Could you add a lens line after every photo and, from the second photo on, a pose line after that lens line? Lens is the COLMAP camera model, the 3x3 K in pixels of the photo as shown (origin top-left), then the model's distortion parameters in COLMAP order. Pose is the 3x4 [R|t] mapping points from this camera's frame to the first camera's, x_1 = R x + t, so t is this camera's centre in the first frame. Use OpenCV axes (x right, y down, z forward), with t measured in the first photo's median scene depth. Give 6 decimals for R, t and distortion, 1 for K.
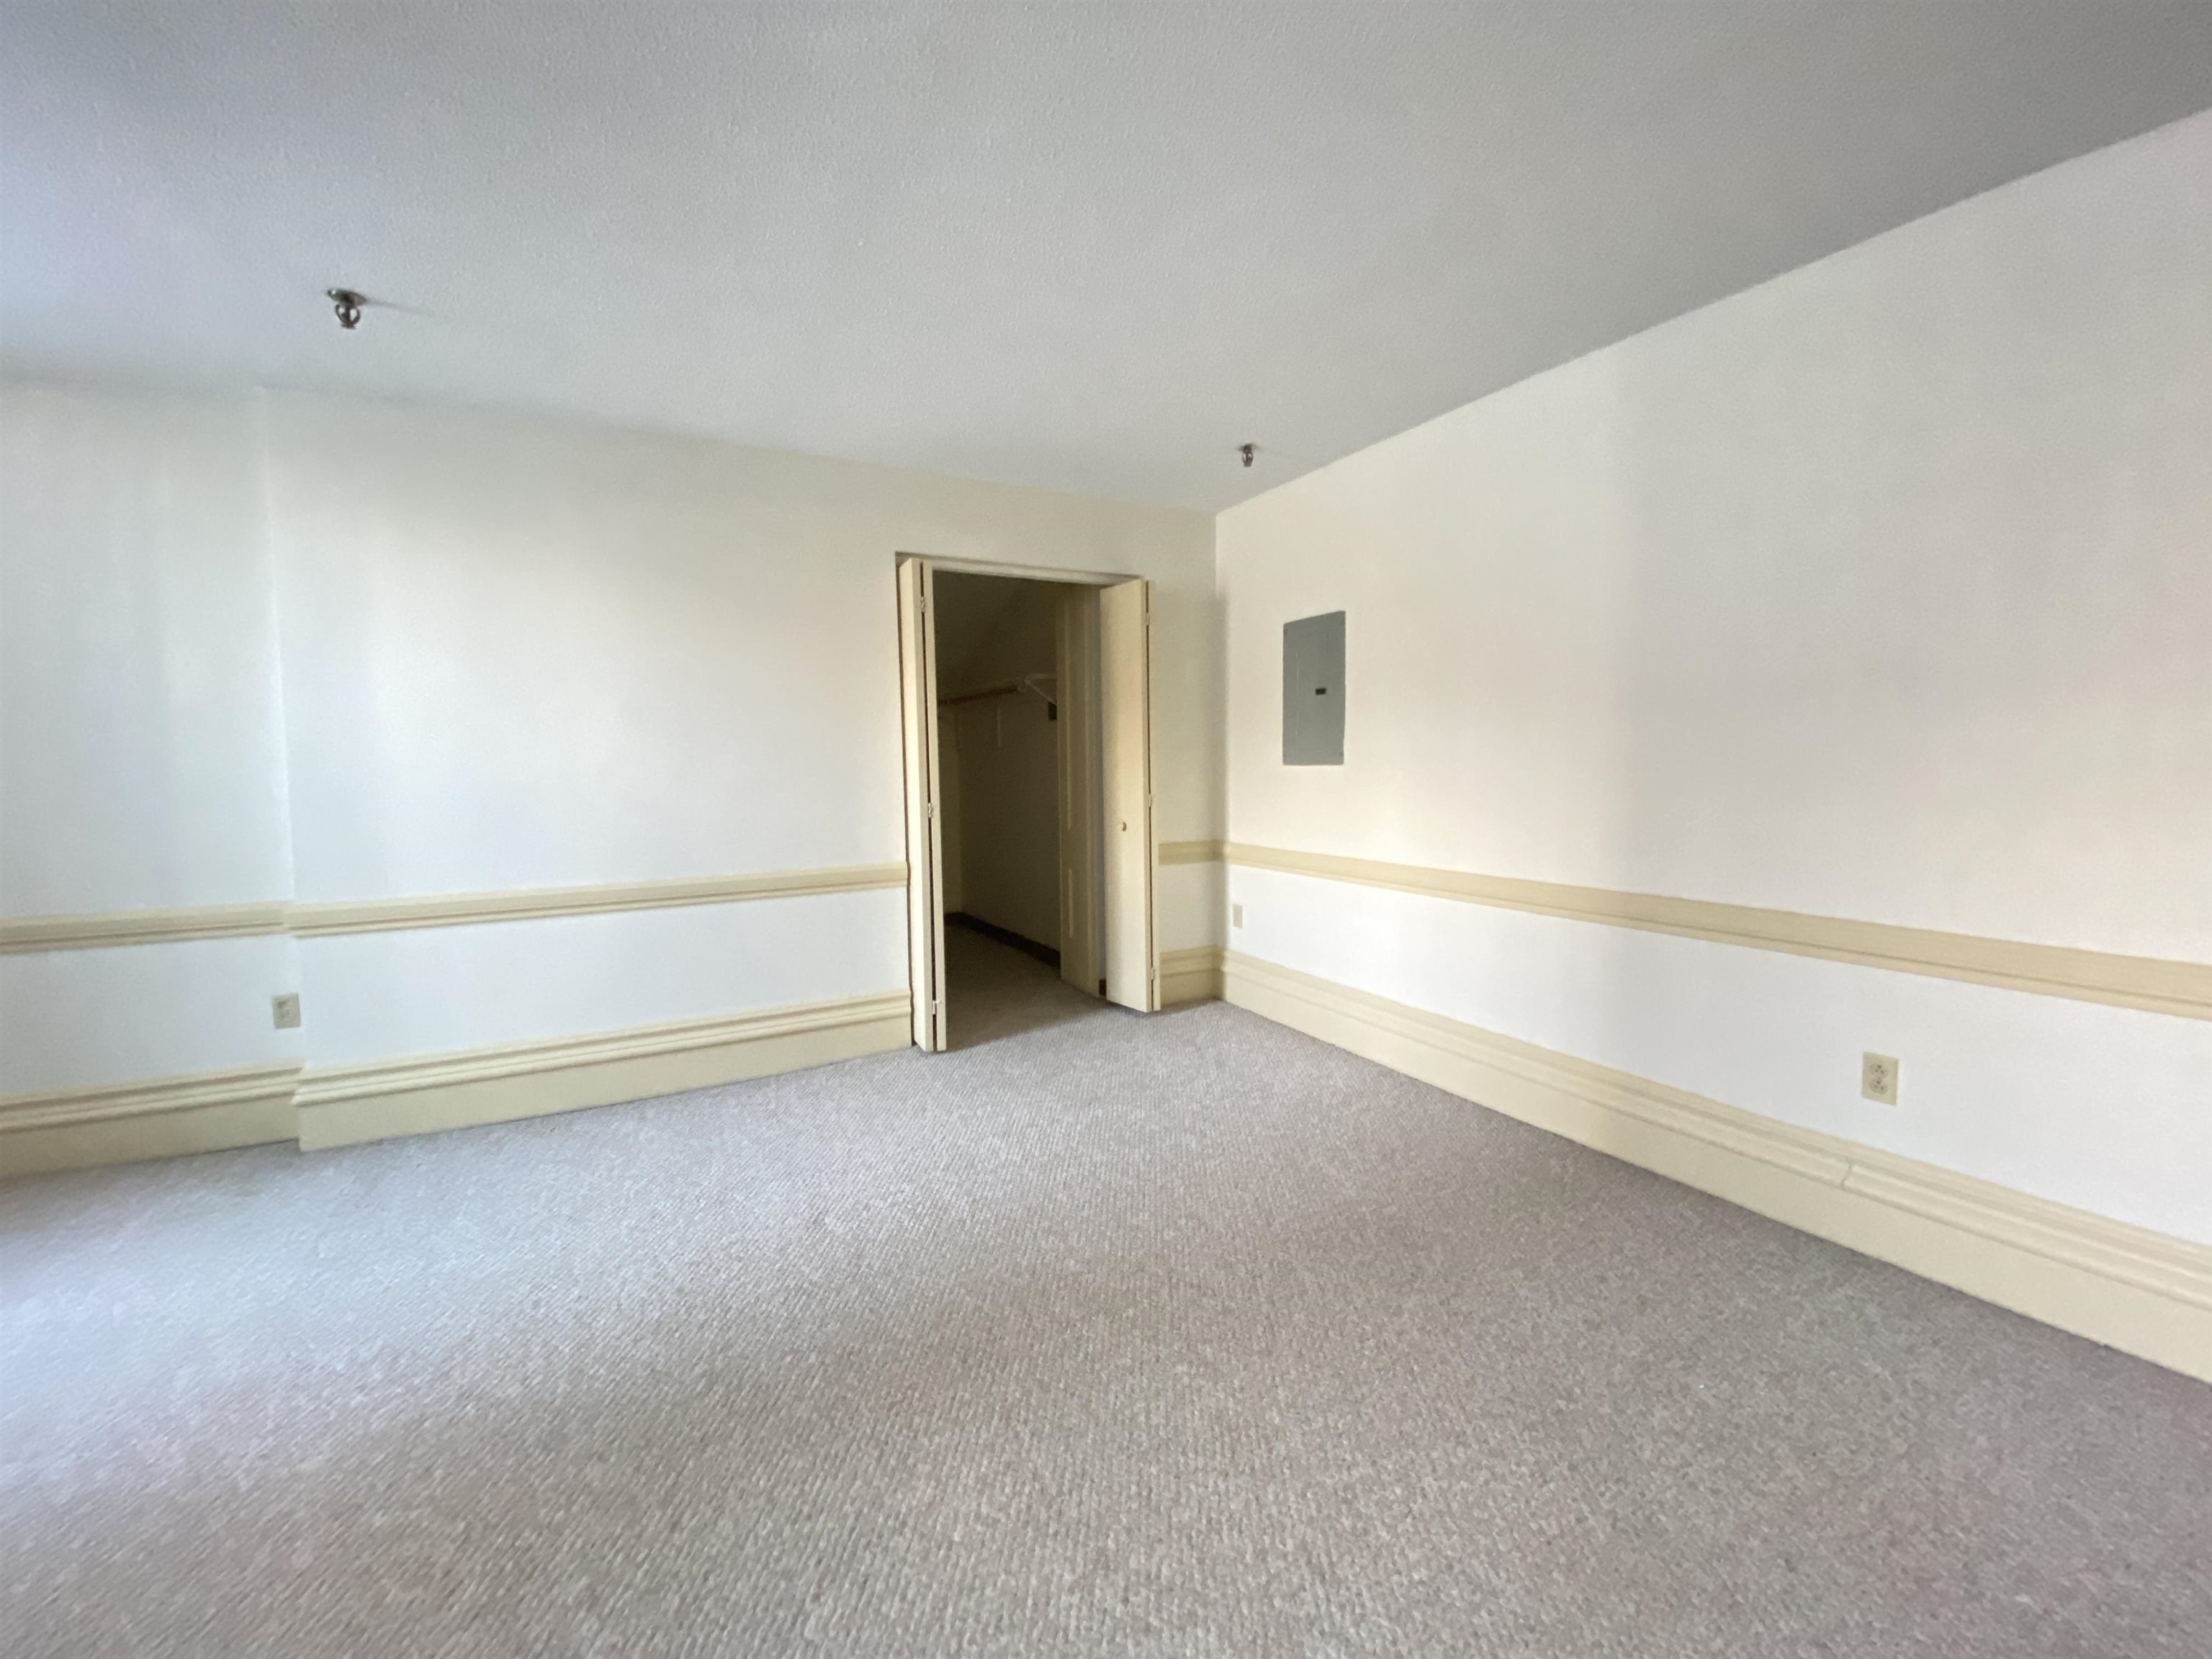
lens RADIAL K [[895.9, 0, 1120.3], [0, 895.9, 818.3], [0, 0, 1]] dist [0.010339, -0.015331]
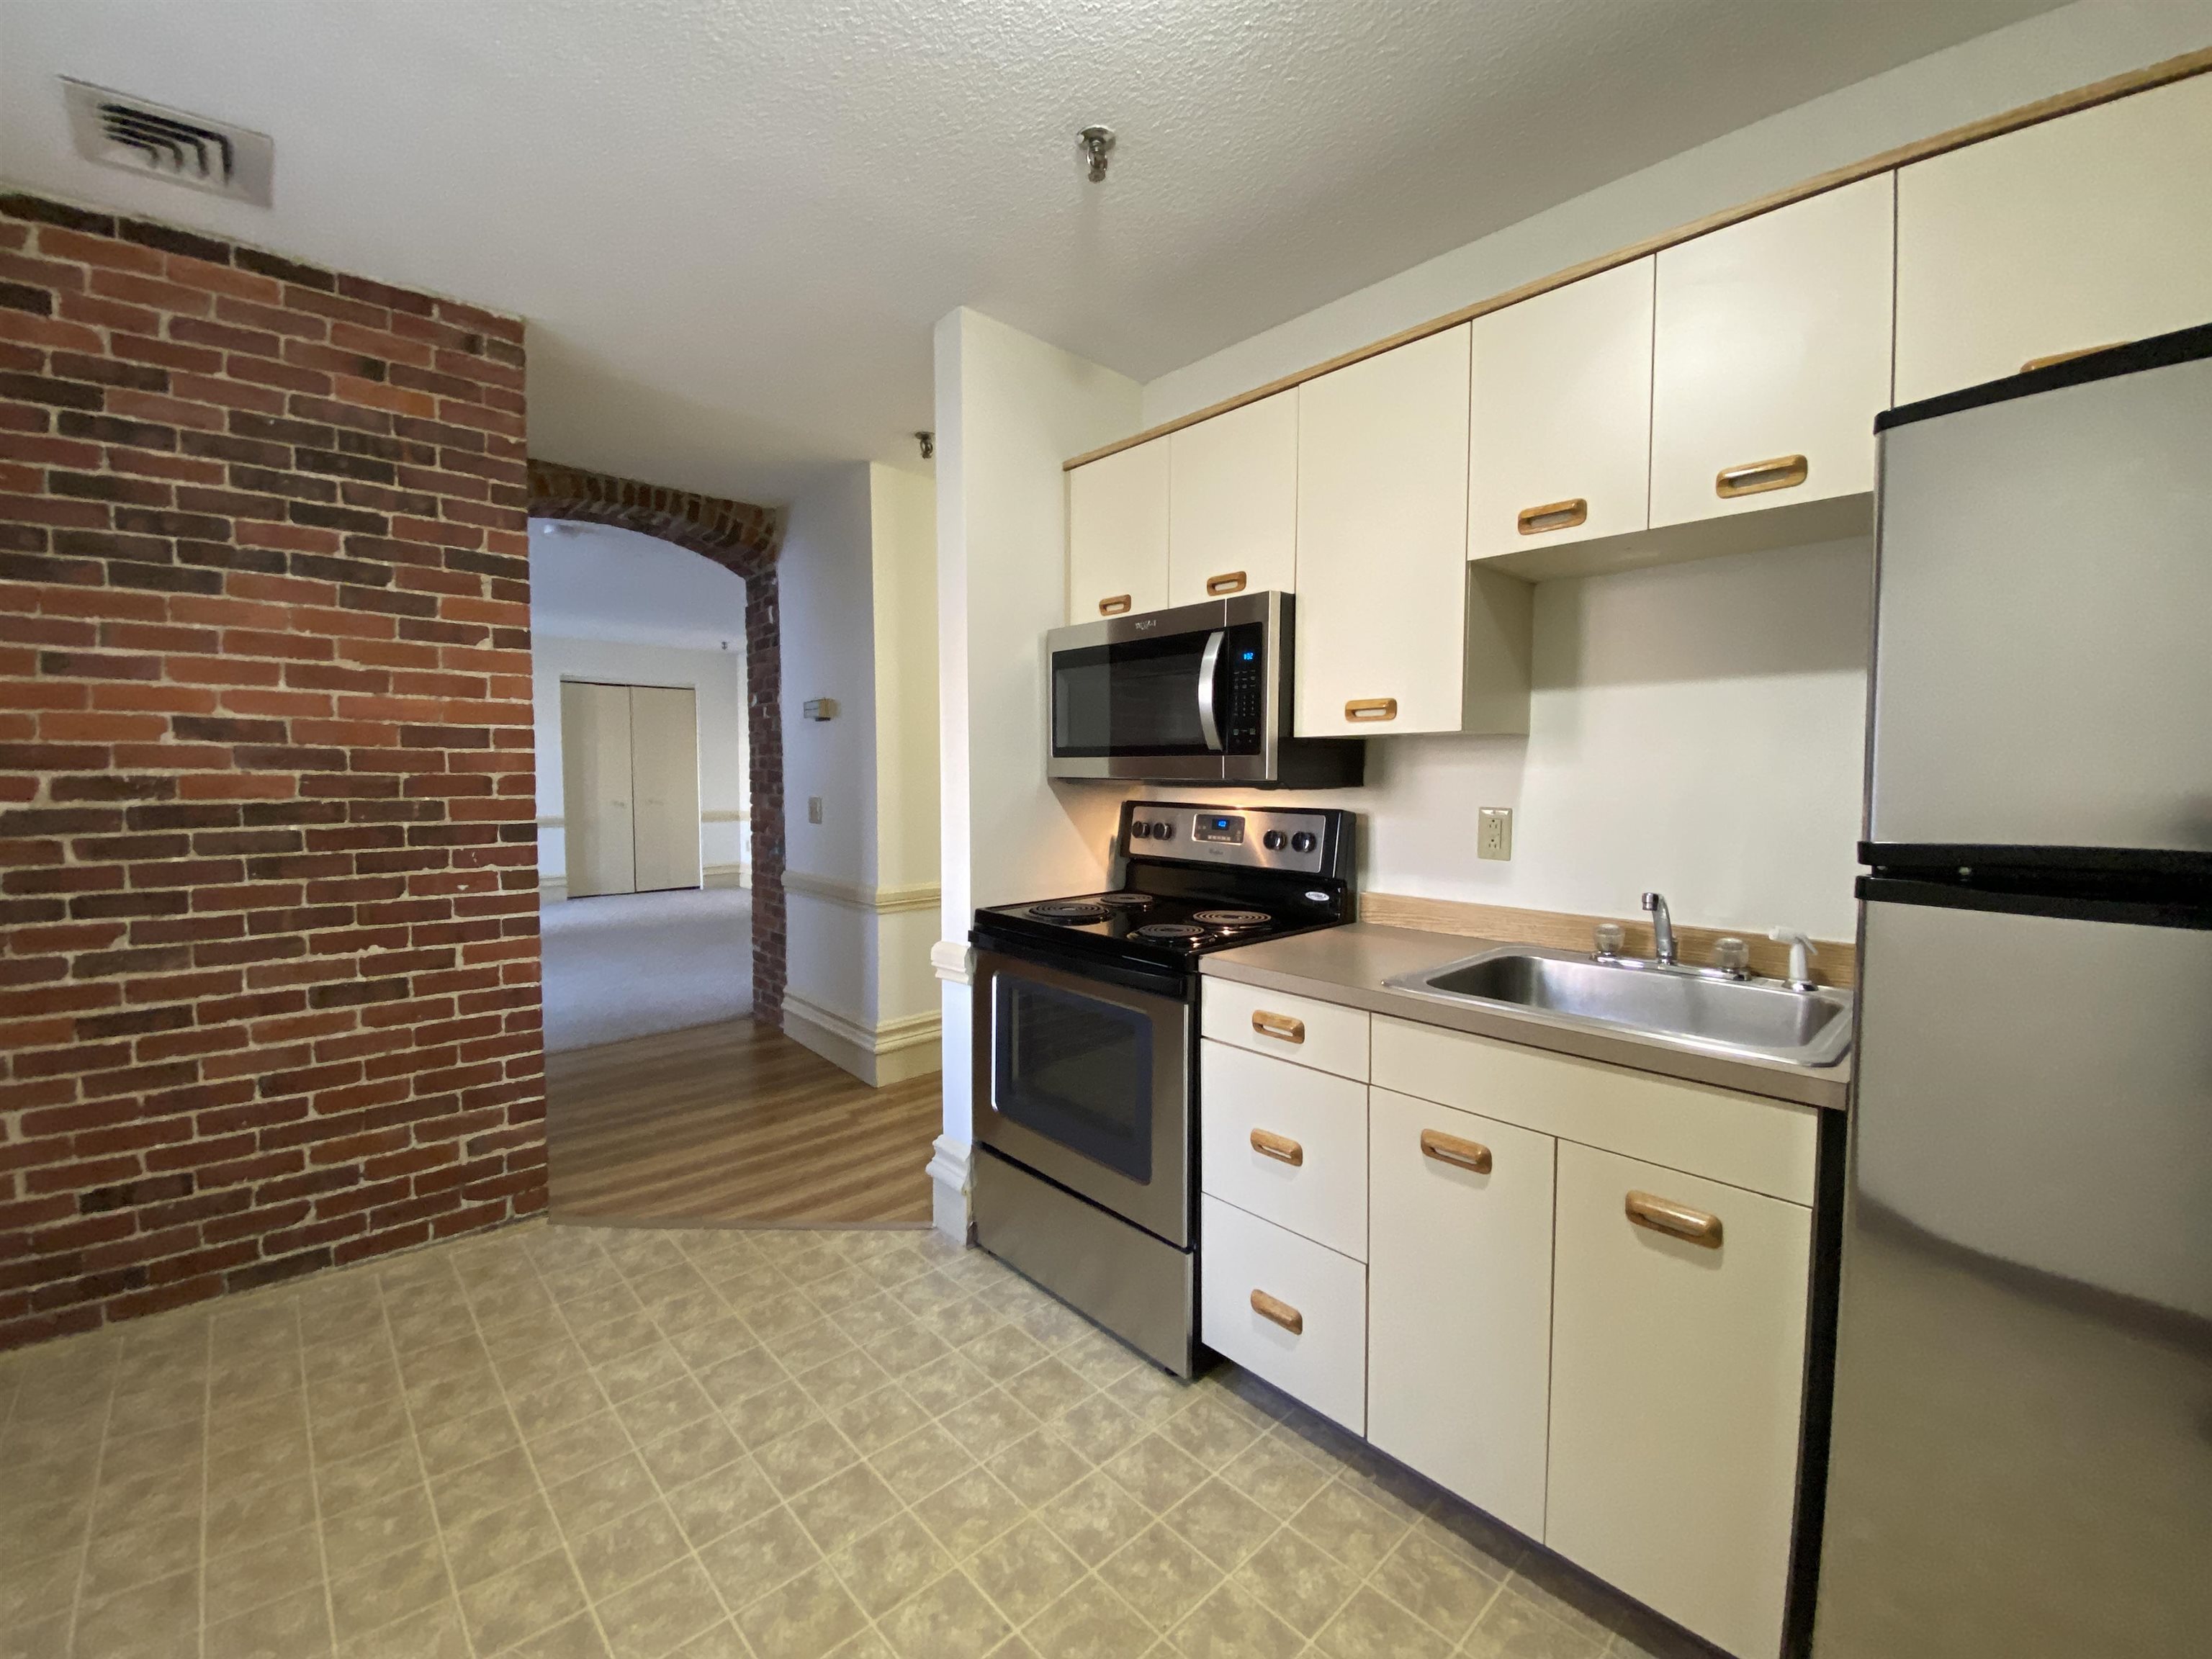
lens RADIAL K [[895.9, 0, 1101.3], [0, 895.9, 818.7], [0, 0, 1]] dist [0.010339, -0.015331]
pose [[0.969909, 0.004225, 0.243431, 0.656486], [-0.001381, 0.999929, -0.011852, 0.104456], [-0.243463, 0.011159, 0.969846, -1.890098]]
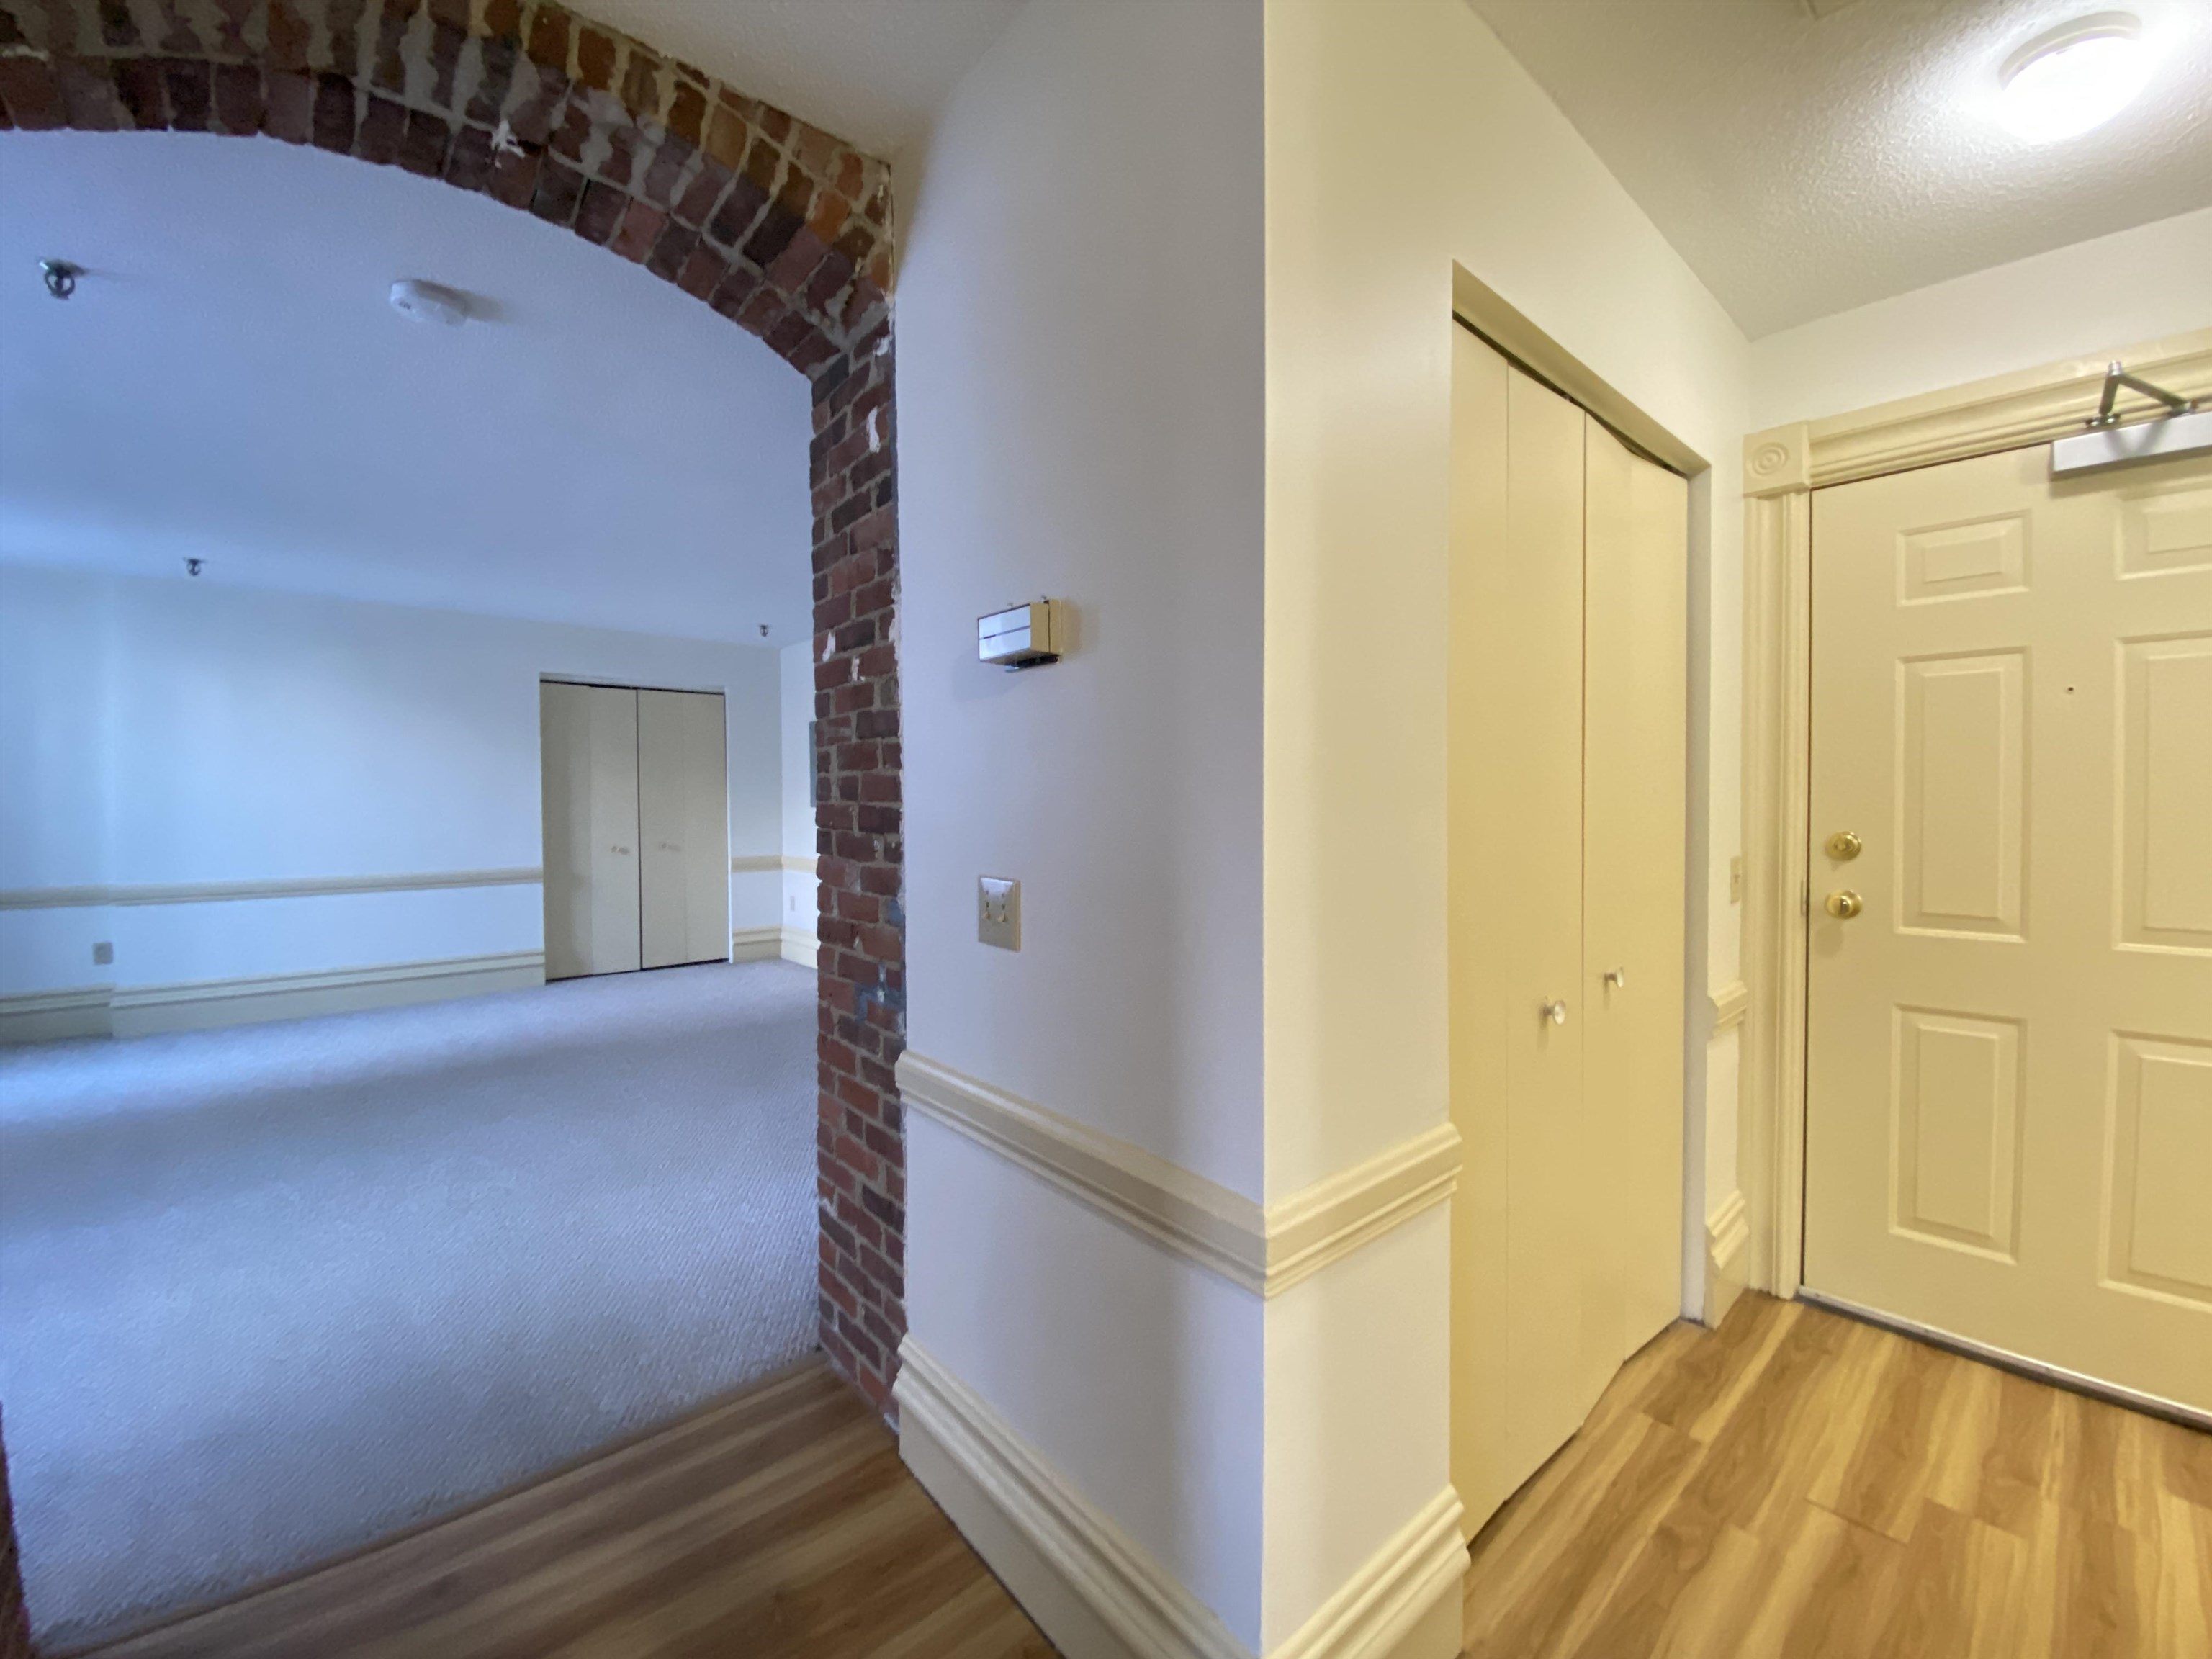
lens RADIAL K [[895.9, 0, 1097.6], [0, 895.9, 812.3], [0, 0, 1]] dist [0.010339, -0.015331]
pose [[0.979215, 0.009131, 0.202619, 0.518586], [0.001345, 0.998672, -0.051503, 0.046478], [-0.202820, 0.050705, 0.977902, -0.974021]]
